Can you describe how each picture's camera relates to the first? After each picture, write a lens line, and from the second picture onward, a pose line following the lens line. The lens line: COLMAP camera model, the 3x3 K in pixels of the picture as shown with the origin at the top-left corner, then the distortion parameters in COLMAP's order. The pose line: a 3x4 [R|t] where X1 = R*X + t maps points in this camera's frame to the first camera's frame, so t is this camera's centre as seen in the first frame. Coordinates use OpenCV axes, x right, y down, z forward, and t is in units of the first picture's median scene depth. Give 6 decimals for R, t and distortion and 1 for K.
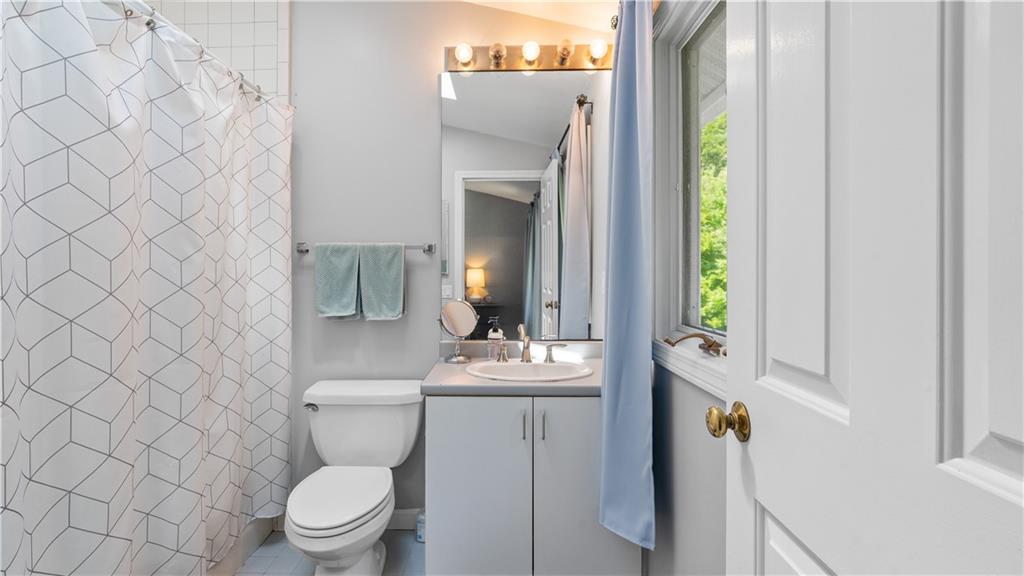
lens RADIAL K [[488.4, 0, 512.9], [0, 488.4, 283.1], [0, 0, 1]] dist [-0.002230, 0.000376]
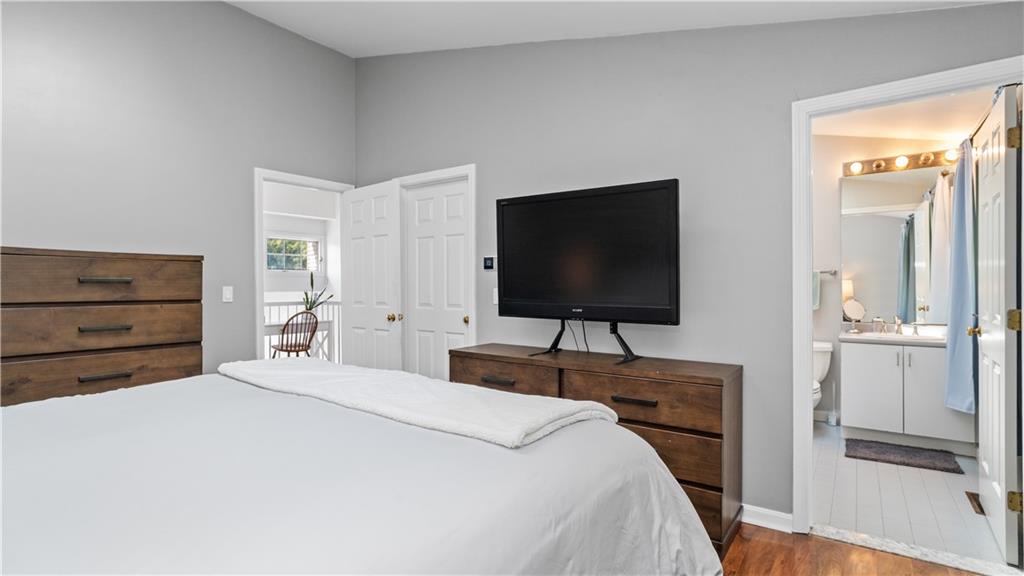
lens RADIAL K [[488.4, 0, 512.9], [0, 488.4, 283.1], [0, 0, 1]] dist [-0.002230, 0.000376]
pose [[0.798842, -0.002647, -0.601535, -0.029280], [-0.009278, 0.999817, -0.016722, 0.013540], [0.601469, 0.018939, 0.798671, -1.321100]]
